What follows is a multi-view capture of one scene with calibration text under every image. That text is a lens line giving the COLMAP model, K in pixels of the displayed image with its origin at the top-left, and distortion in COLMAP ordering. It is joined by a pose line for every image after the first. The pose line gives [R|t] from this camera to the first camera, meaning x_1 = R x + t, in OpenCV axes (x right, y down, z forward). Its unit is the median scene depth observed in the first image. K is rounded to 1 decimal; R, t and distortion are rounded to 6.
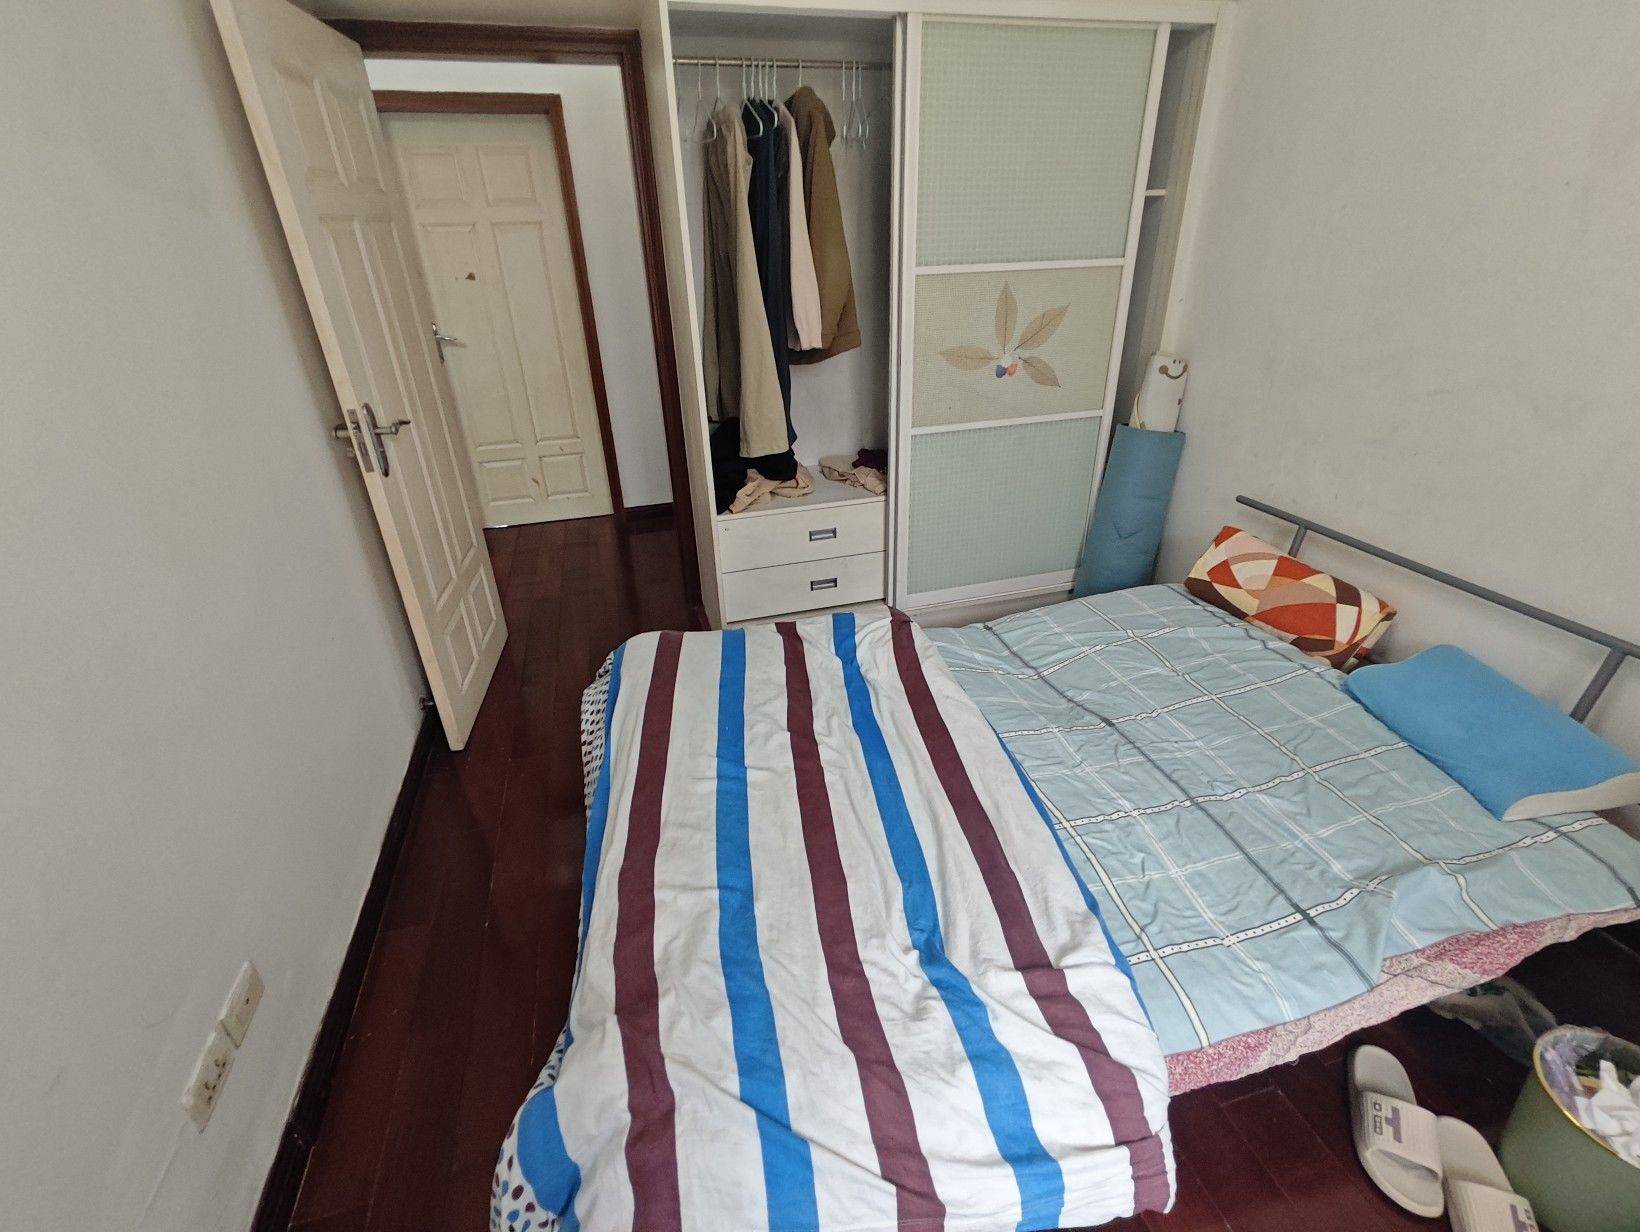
lens RADIAL K [[749.9, 0, 823.8], [0, 749.9, 615.6], [0, 0, 1]] dist [0.005040, 0.002130]
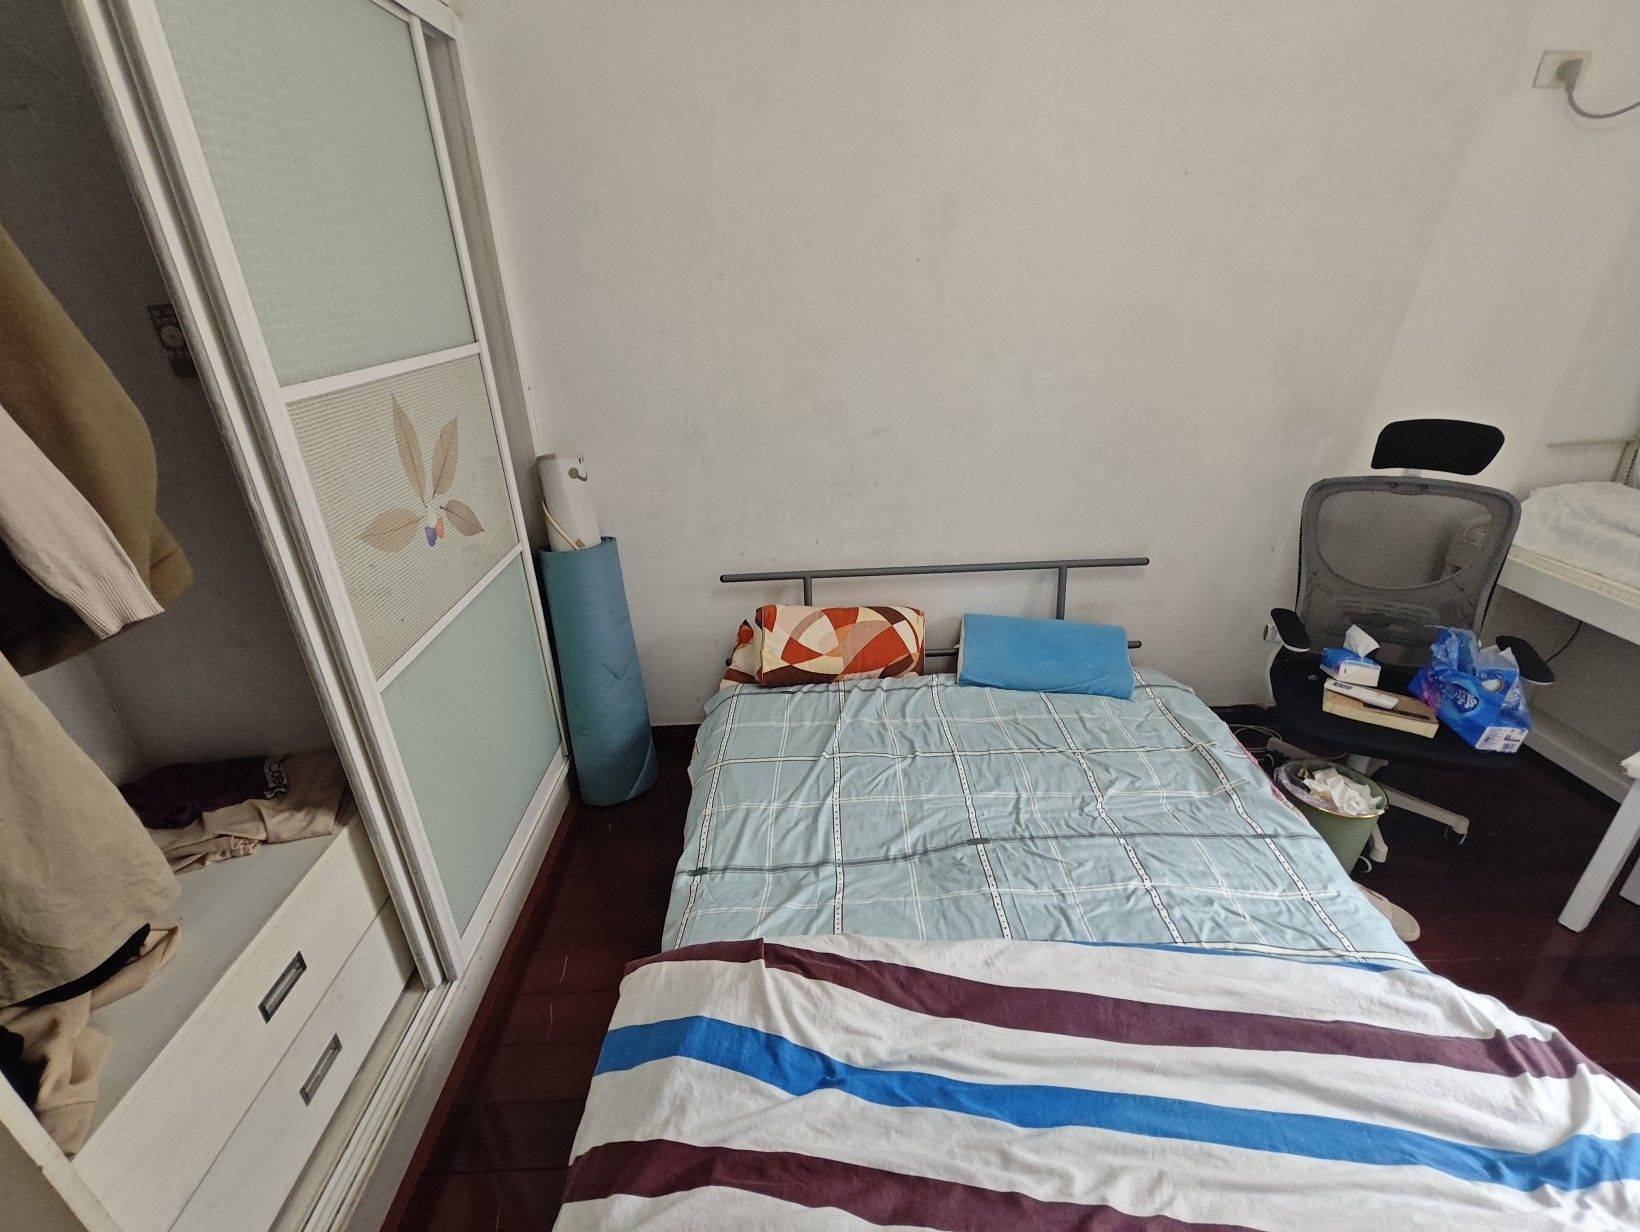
lens RADIAL K [[749.9, 0, 827.0], [0, 749.9, 620.0], [0, 0, 1]] dist [0.005040, 0.002130]
pose [[0.253566, -0.395753, 0.882657, -0.283770], [0.463892, 0.850456, 0.248050, -0.318724], [-0.848828, 0.346561, 0.399233, 0.607621]]
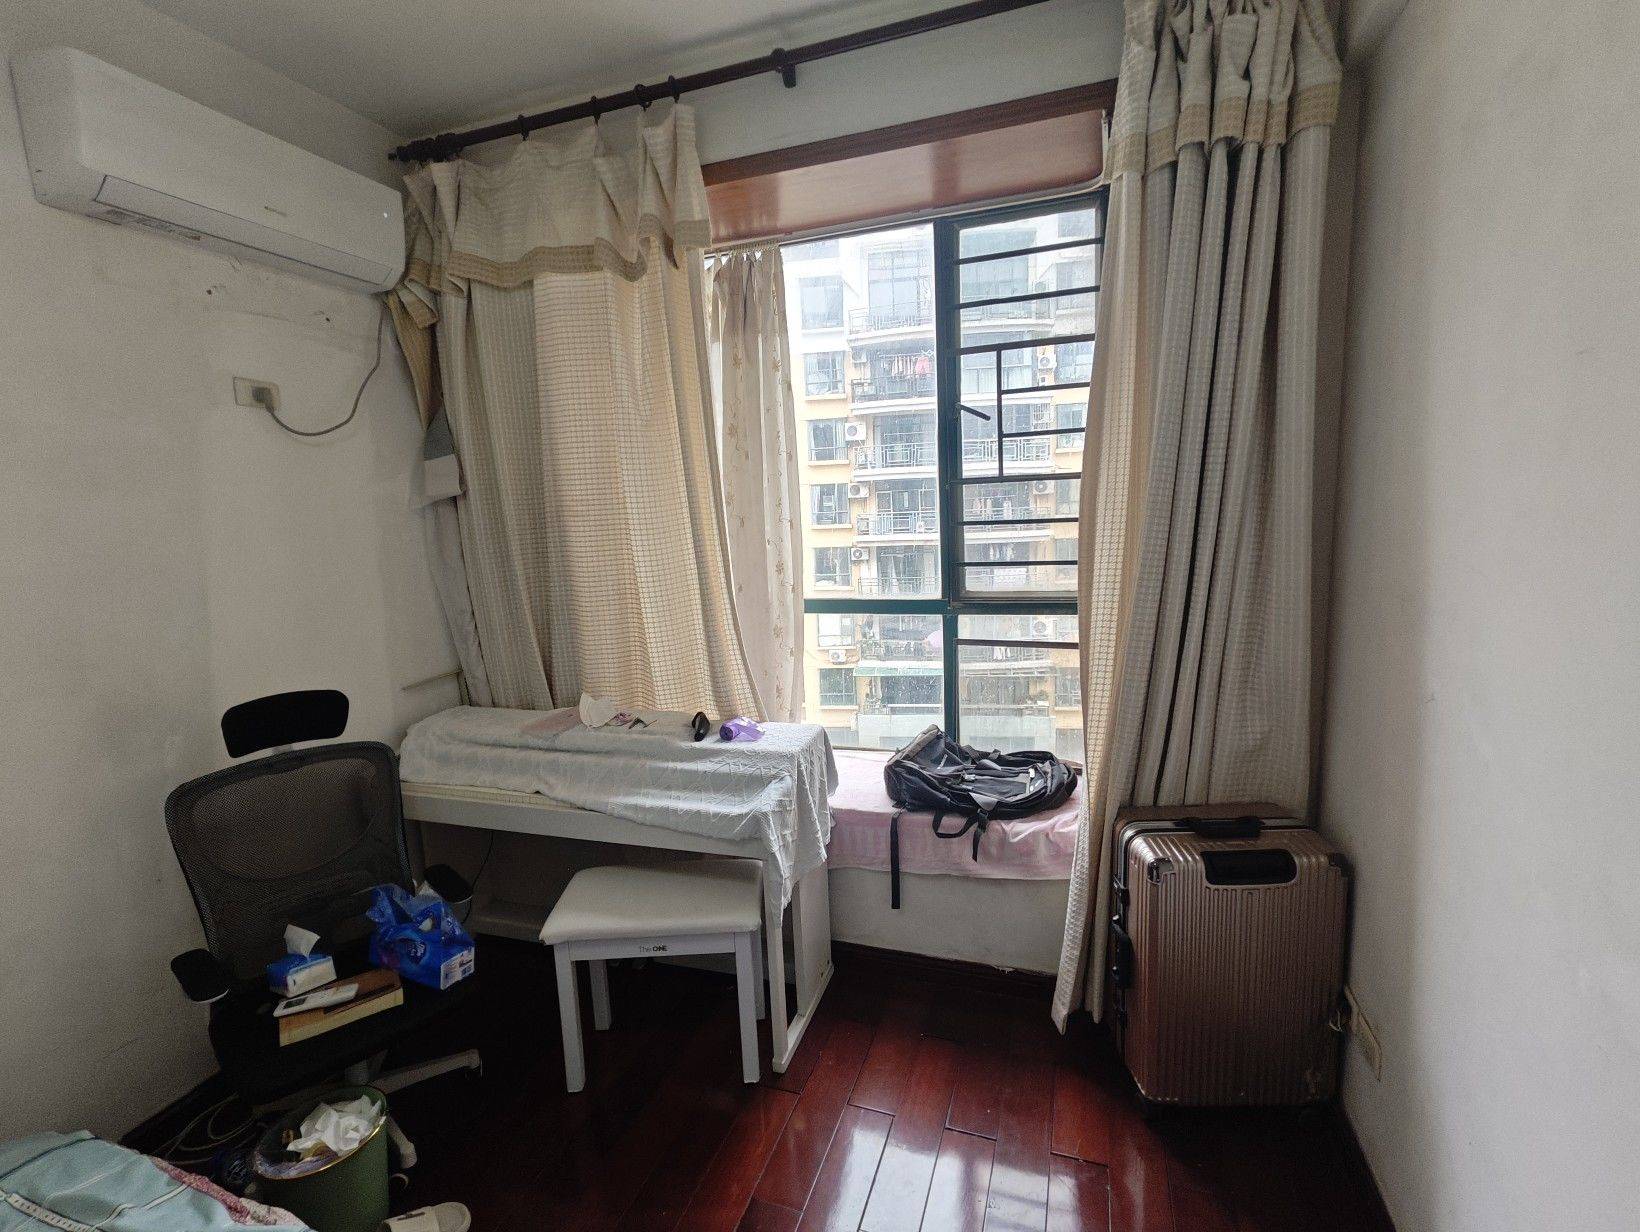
lens RADIAL K [[749.9, 0, 821.7], [0, 749.9, 621.3], [0, 0, 1]] dist [0.005040, 0.002130]
pose [[-0.809508, -0.031919, 0.586241, -0.244203], [0.325613, 0.806475, 0.493532, -0.272454], [-0.488542, 0.590405, -0.642455, 0.505475]]
